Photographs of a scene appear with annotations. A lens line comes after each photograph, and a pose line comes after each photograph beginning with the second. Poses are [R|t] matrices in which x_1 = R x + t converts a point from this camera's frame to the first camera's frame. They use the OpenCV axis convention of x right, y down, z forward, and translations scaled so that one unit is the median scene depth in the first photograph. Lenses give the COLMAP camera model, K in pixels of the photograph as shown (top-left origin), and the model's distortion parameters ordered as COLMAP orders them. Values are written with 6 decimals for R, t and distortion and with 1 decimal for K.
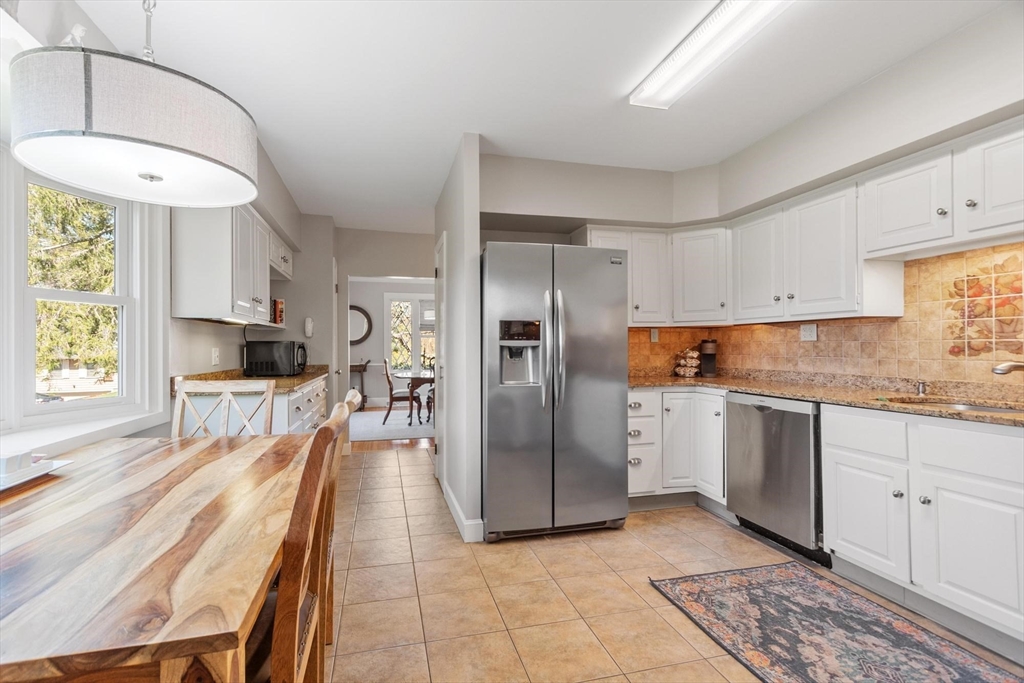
lens RADIAL K [[449.7, 0, 488.4], [0, 449.7, 346.5], [0, 0, 1]] dist [0.003784, 0.000812]
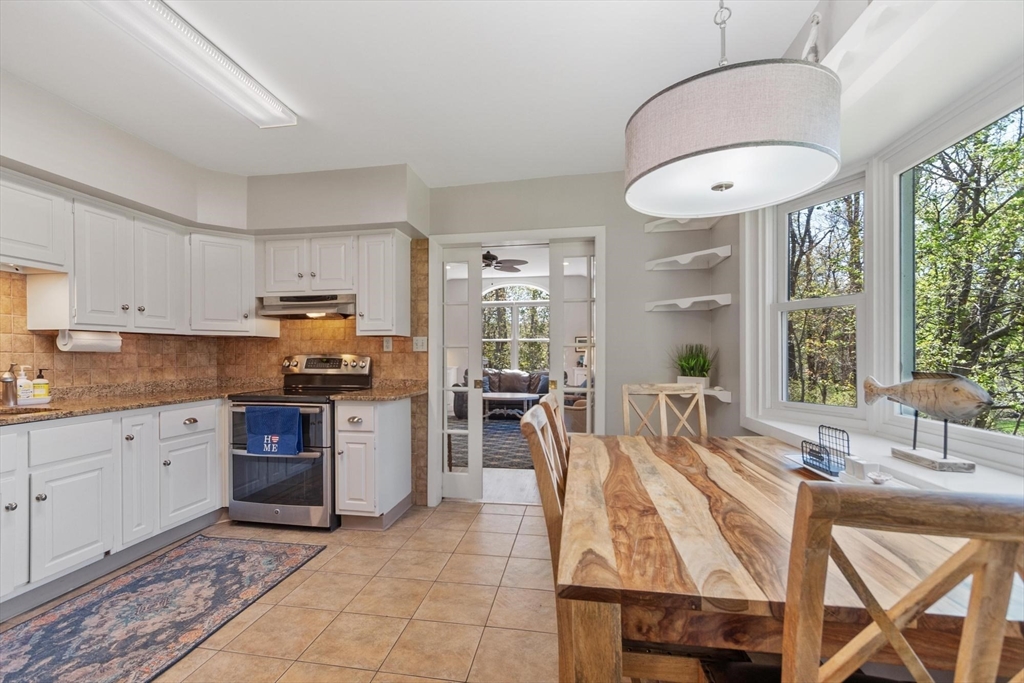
lens RADIAL K [[454.5, 0, 502.5], [0, 454.5, 356.9], [0, 0, 1]] dist [0.001595, 0.000344]
pose [[-0.918549, 0.006387, 0.395256, -0.409473], [0.007320, 0.999973, 0.000852, 0.002457], [-0.395240, 0.003676, -0.918571, 1.255382]]
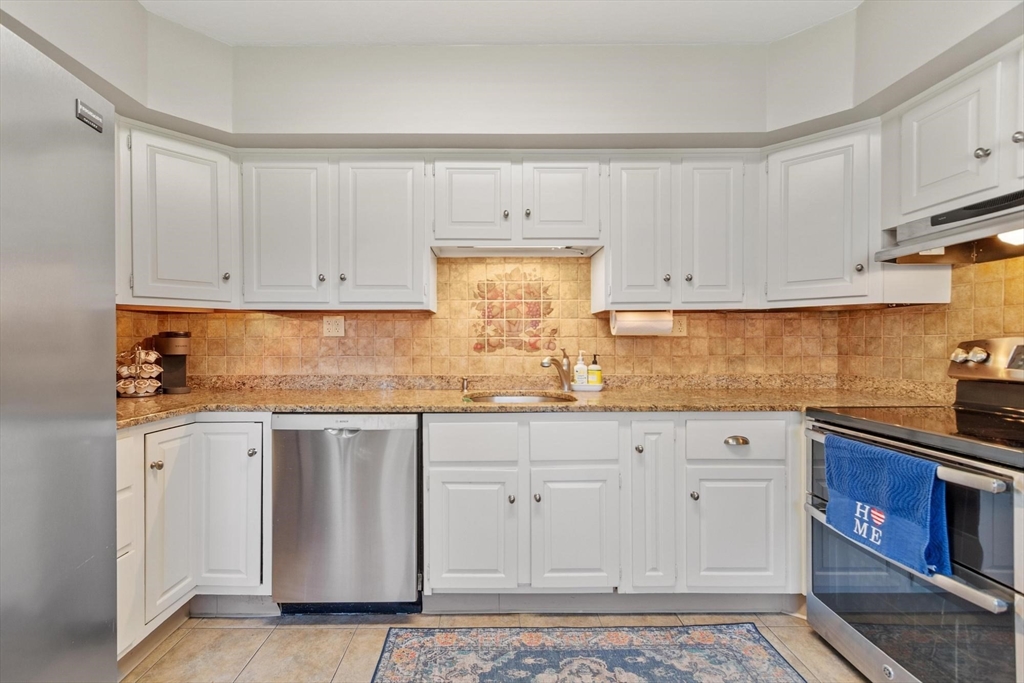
lens RADIAL K [[449.7, 0, 488.4], [0, 449.7, 346.5], [0, 0, 1]] dist [0.003784, 0.000812]
pose [[0.234176, -0.001873, 0.972192, -0.014184], [-0.000706, 0.999998, 0.002097, 0.004748], [-0.972194, -0.001177, 0.234174, 0.696041]]
